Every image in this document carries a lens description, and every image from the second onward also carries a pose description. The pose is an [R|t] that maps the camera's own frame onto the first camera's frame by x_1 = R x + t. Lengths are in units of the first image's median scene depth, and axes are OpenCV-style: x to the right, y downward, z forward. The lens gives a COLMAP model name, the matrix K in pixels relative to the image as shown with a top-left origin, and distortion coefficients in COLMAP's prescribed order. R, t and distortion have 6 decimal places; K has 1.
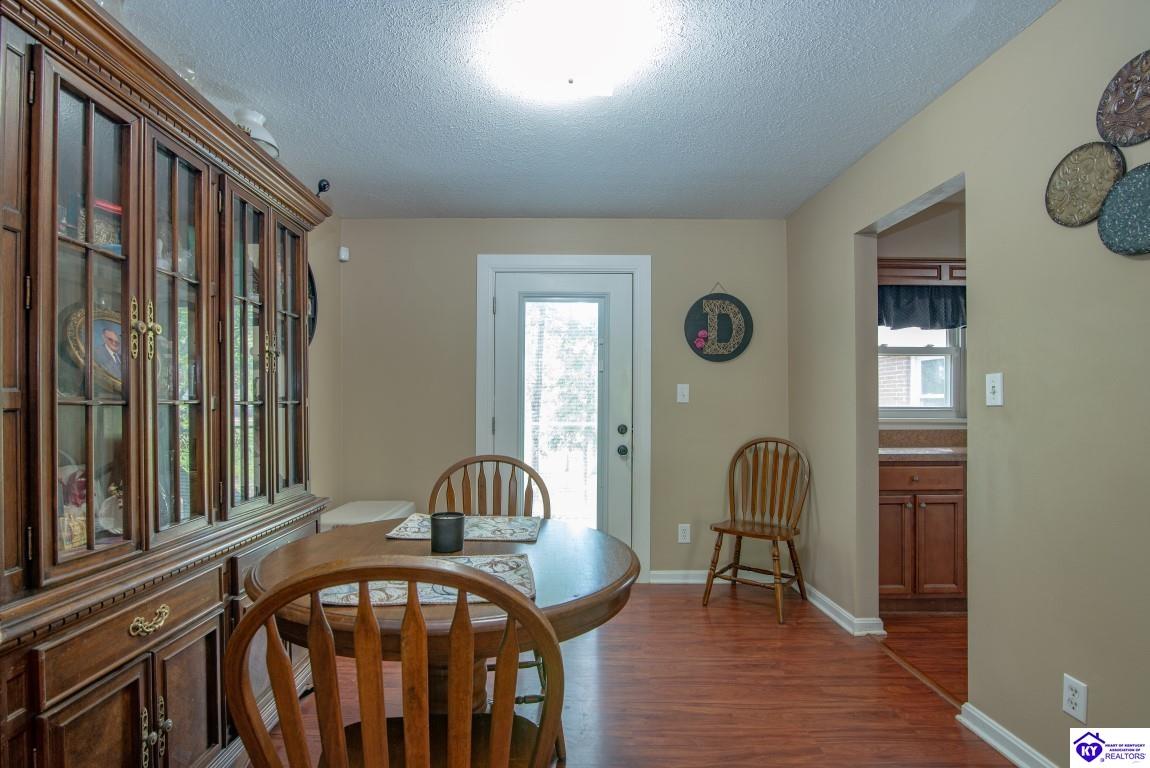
lens RADIAL K [[552.6, 0, 598.4], [0, 552.6, 404.8], [0, 0, 1]] dist [-0.002885, -0.006354]
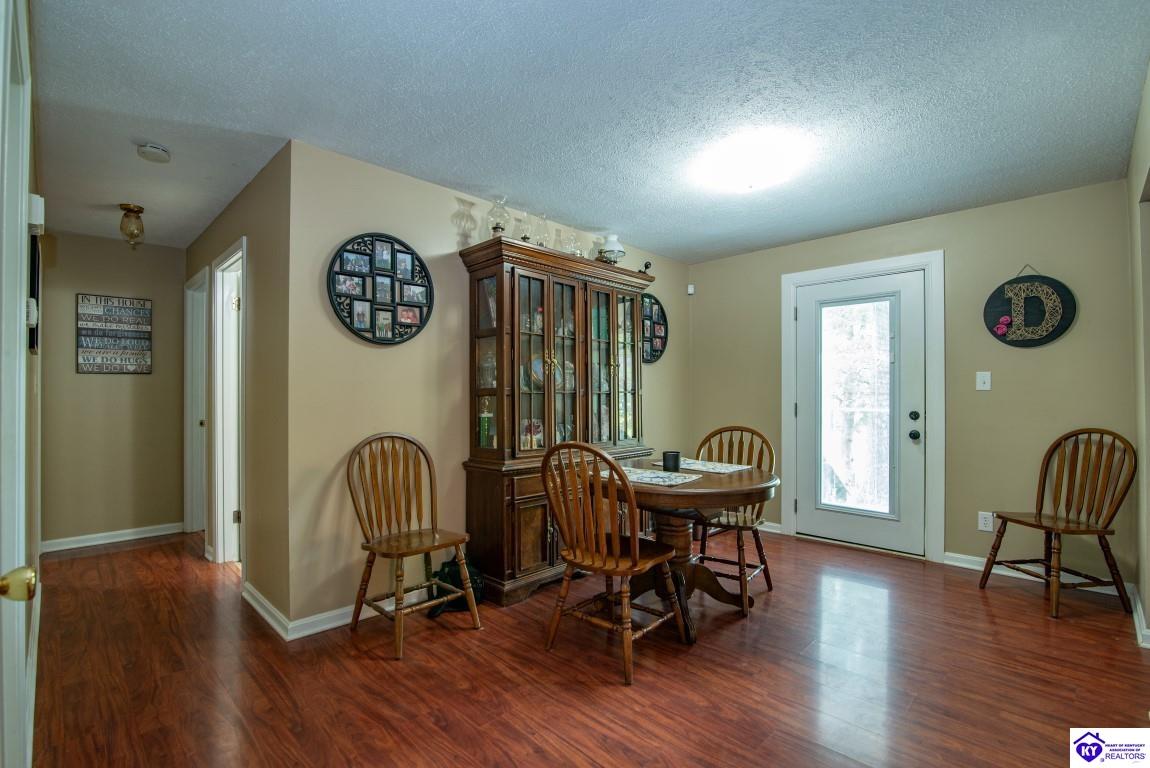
lens RADIAL K [[533.7, 0, 572.3], [0, 533.7, 393.8], [0, 0, 1]] dist [-0.019997, -0.000891]
pose [[0.698010, -0.002902, -0.716082, 0.328461], [0.001923, 0.999996, -0.002178, 0.003073], [0.716086, 0.000143, 0.698013, -0.203534]]
